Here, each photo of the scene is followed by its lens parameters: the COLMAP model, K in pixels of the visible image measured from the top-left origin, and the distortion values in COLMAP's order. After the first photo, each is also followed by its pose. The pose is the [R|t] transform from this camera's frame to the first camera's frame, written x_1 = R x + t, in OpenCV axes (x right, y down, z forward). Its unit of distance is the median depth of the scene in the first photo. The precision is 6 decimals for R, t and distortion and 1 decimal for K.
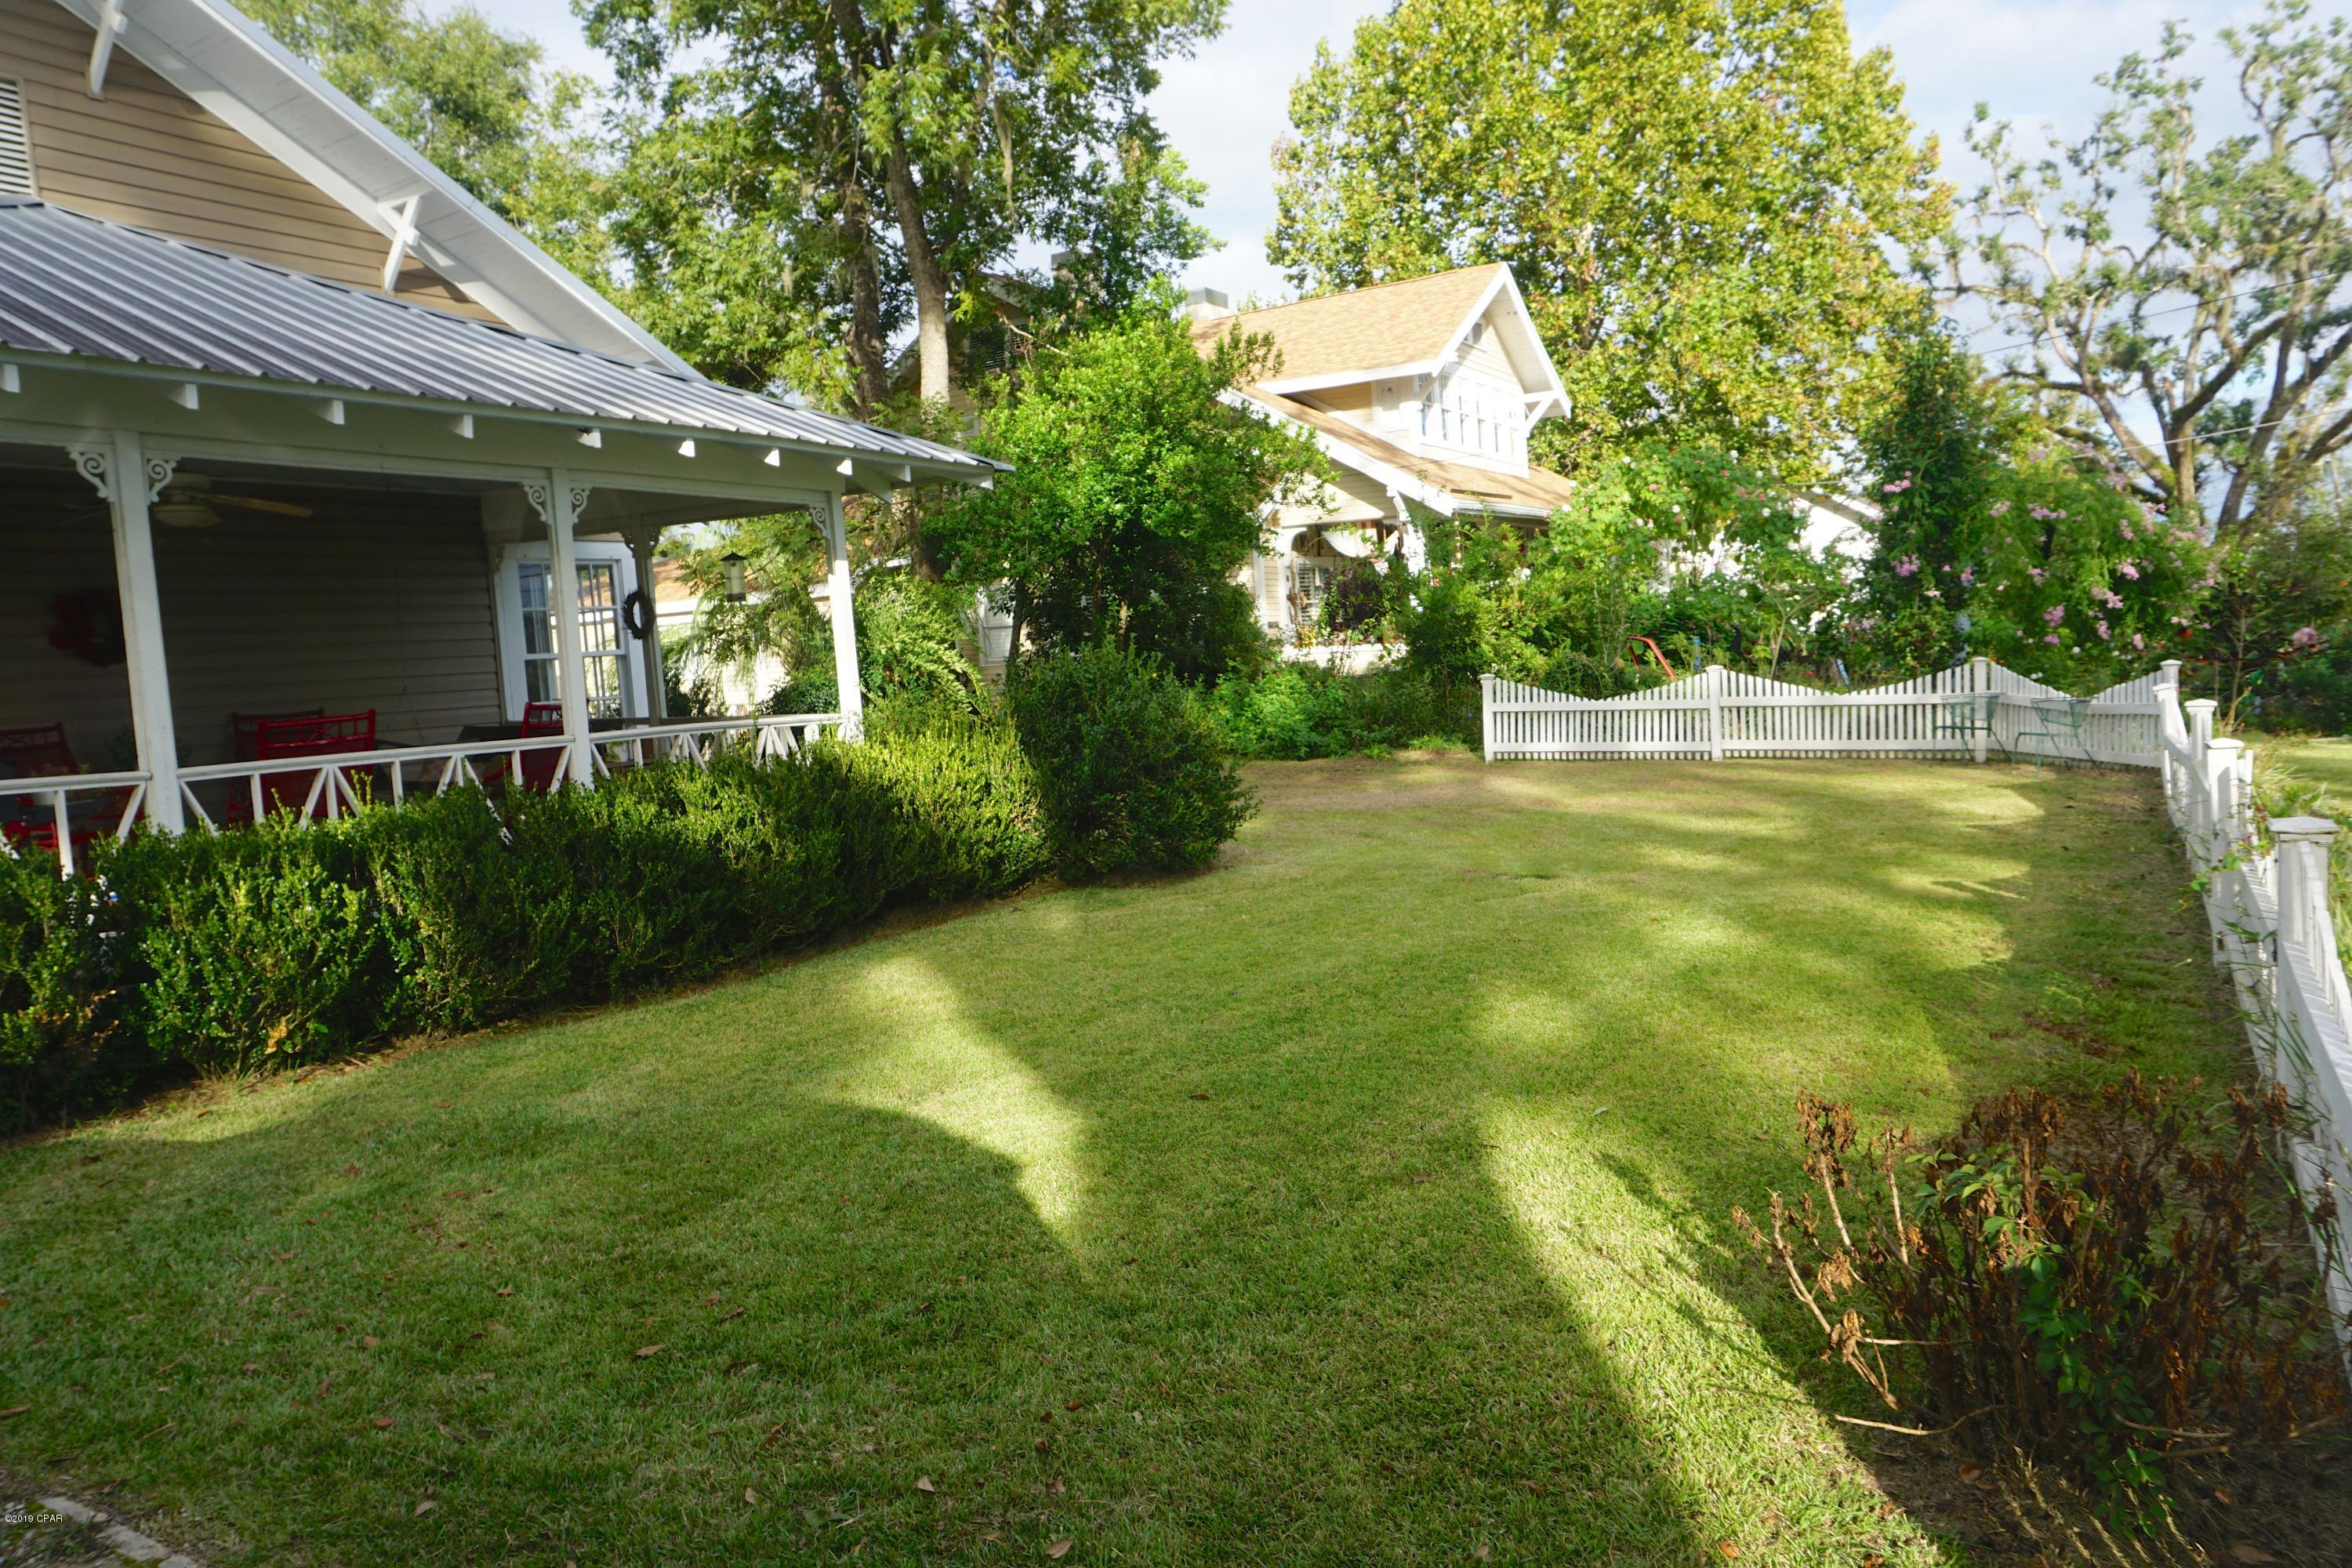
lens RADIAL K [[1562.0, 0, 1176.0], [0, 1562.0, 784.0], [0, 0, 1]] dist [-0.054580, 0.037203]
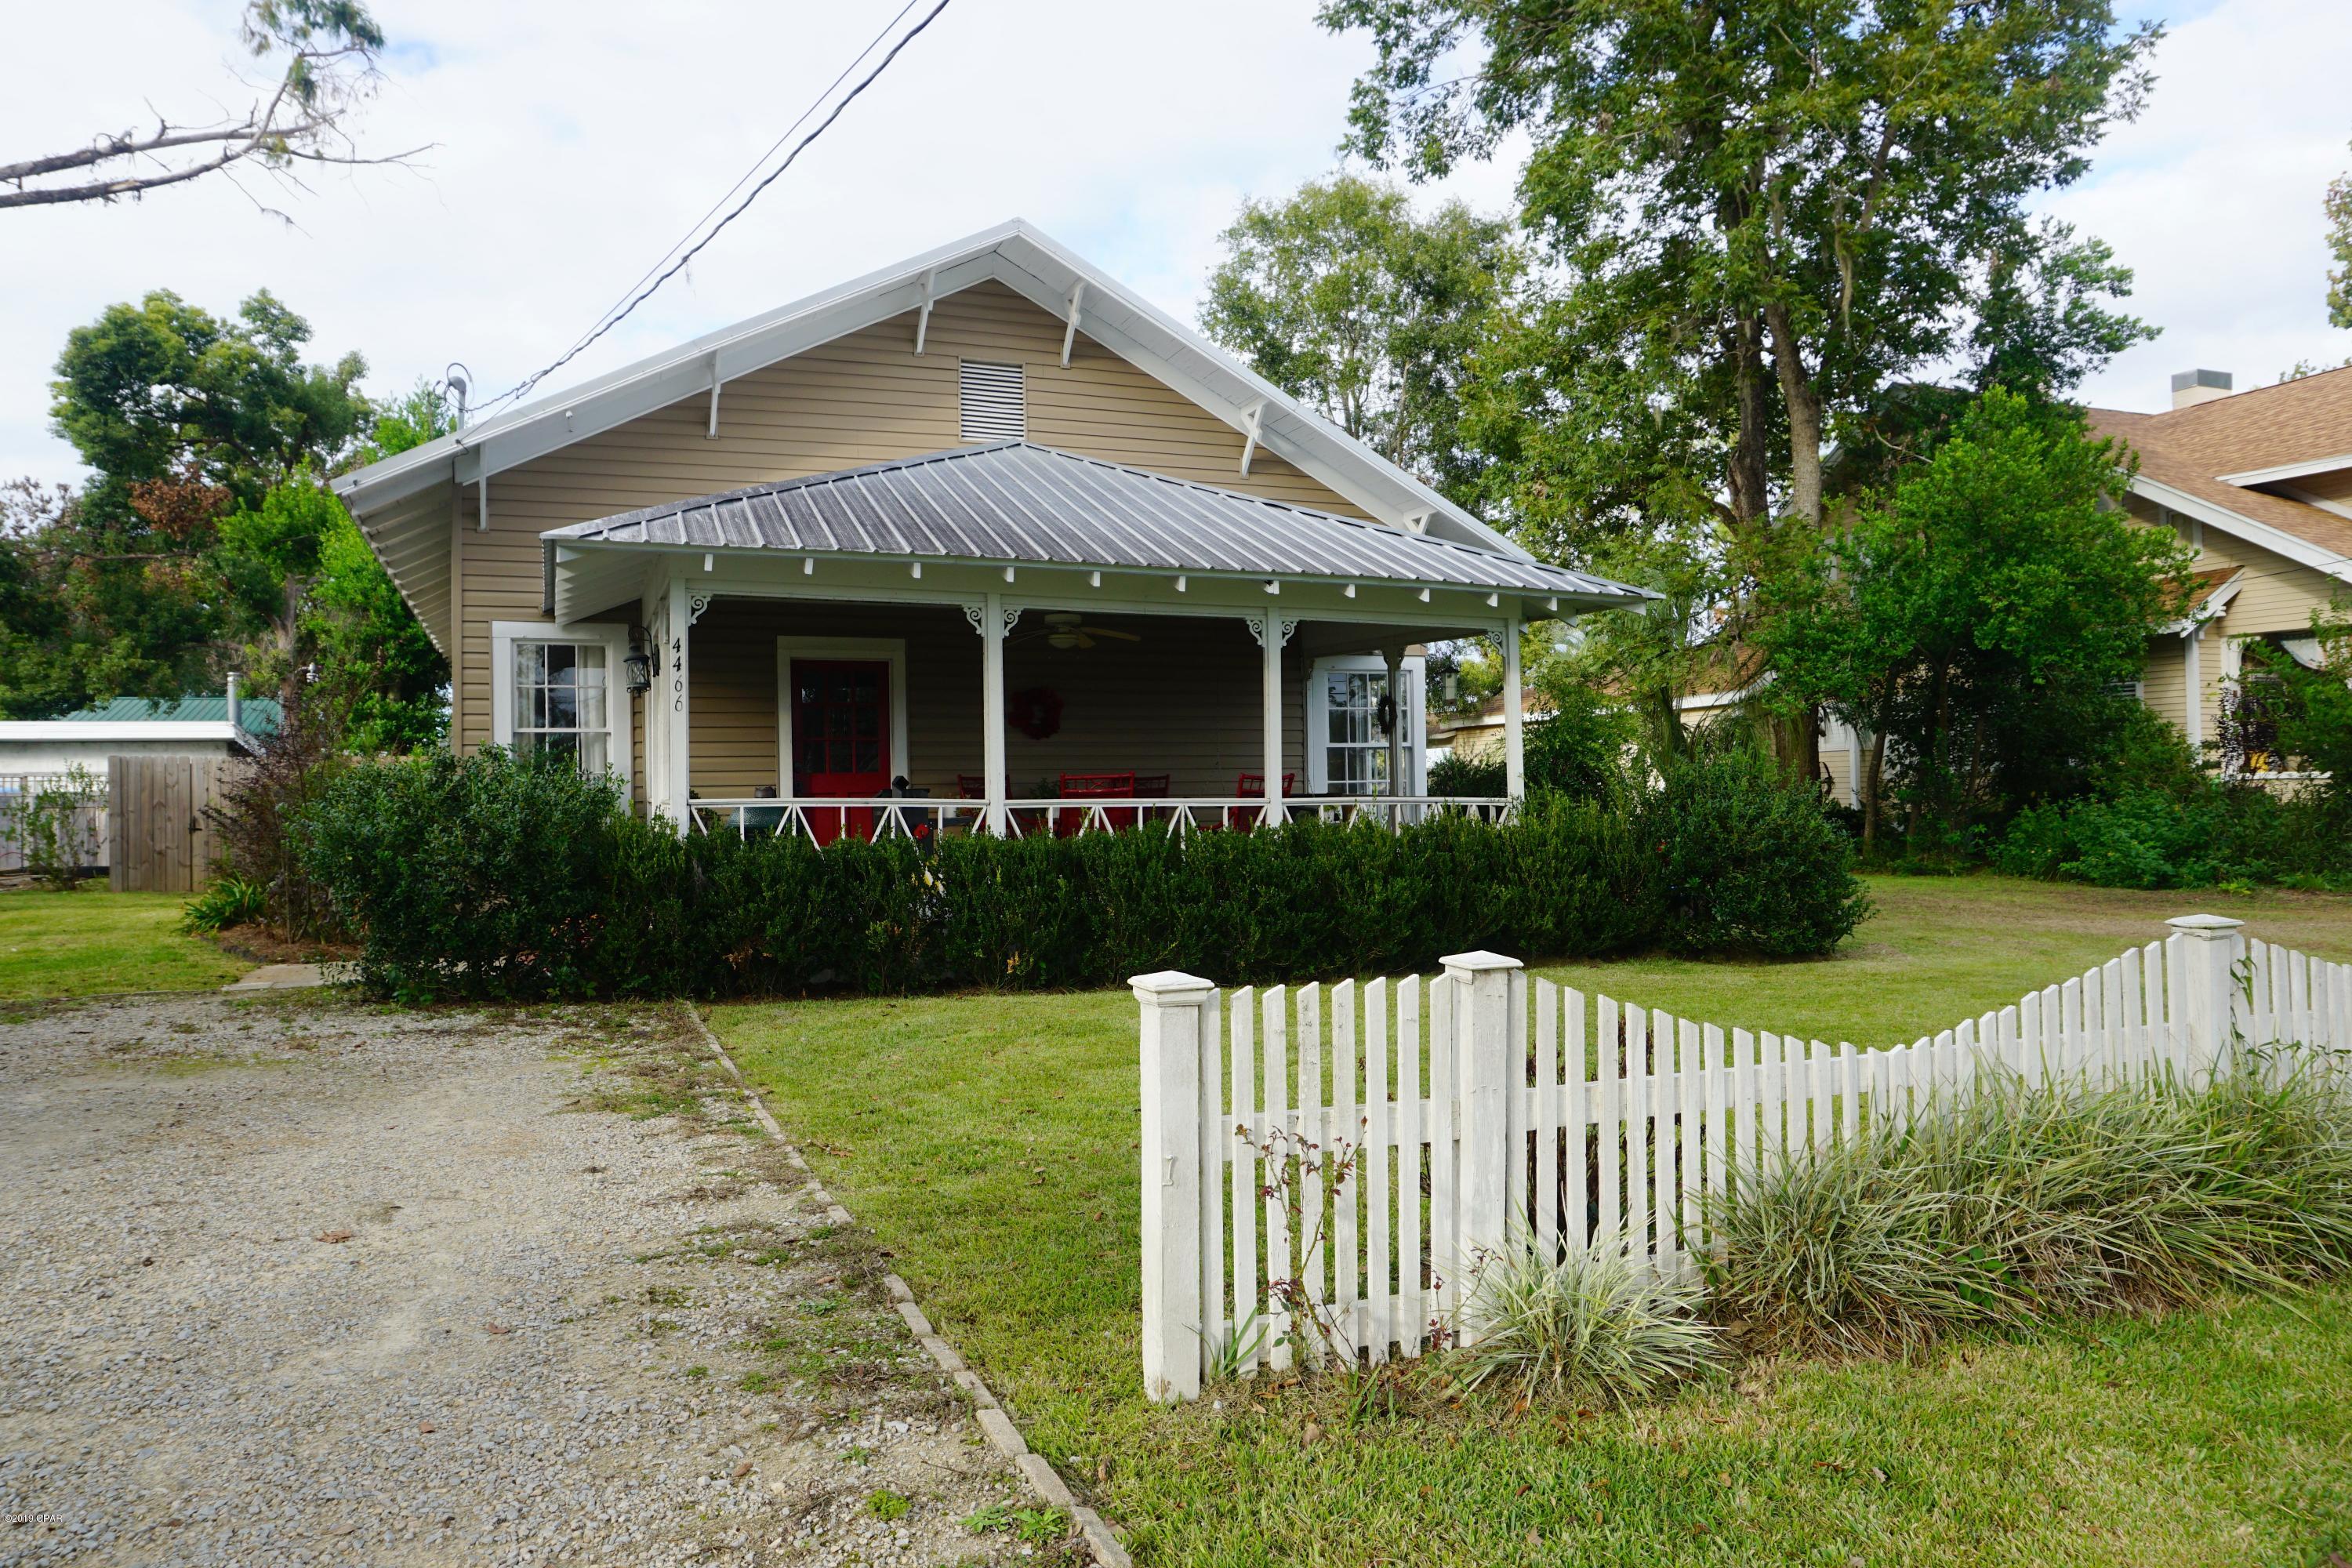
lens RADIAL K [[1562.0, 0, 1176.0], [0, 1562.0, 784.0], [0, 0, 1]] dist [-0.054580, 0.037203]
pose [[0.802530, 0.046816, -0.594772, 0.281903], [-0.086602, 0.995499, -0.038494, 0.012684], [0.590293, 0.082401, 0.802972, -0.127652]]
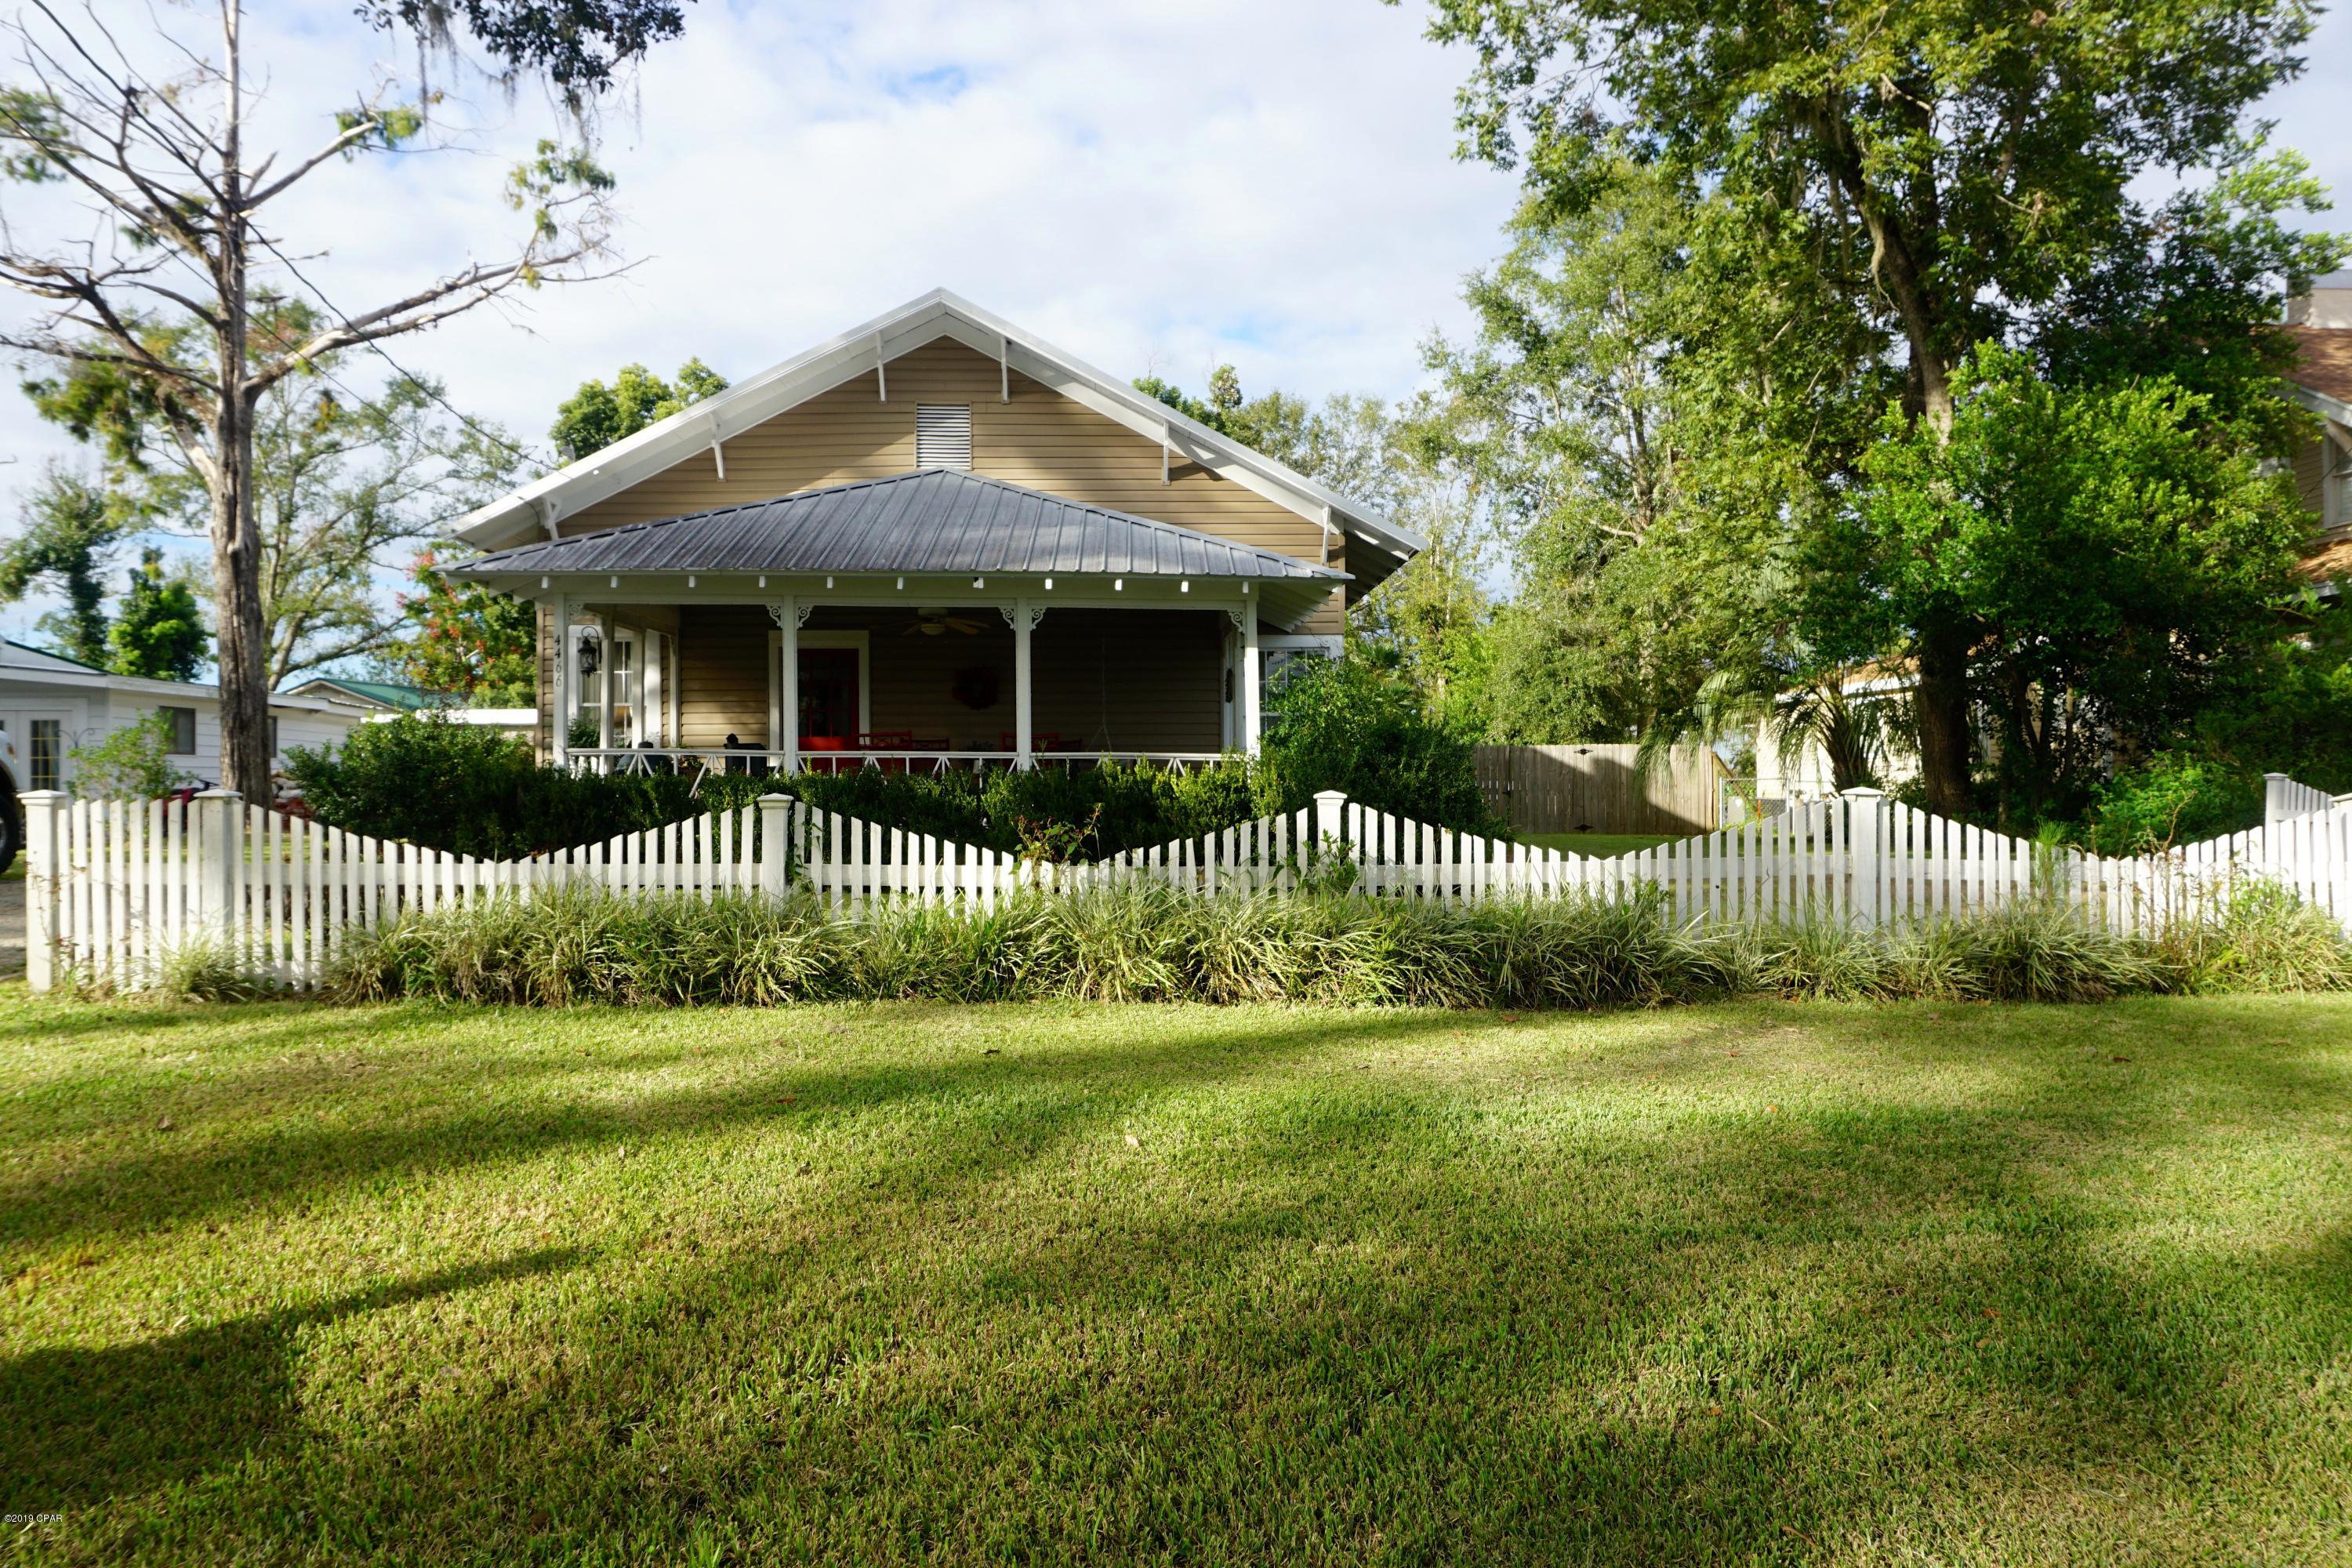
lens RADIAL K [[1562.0, 0, 1176.0], [0, 1562.0, 784.0], [0, 0, 1]] dist [-0.054580, 0.037203]
pose [[0.552131, 0.056904, -0.831813, 0.865133], [-0.100657, 0.994920, 0.001250, -0.012376], [0.827659, 0.083038, 0.555054, 0.143275]]
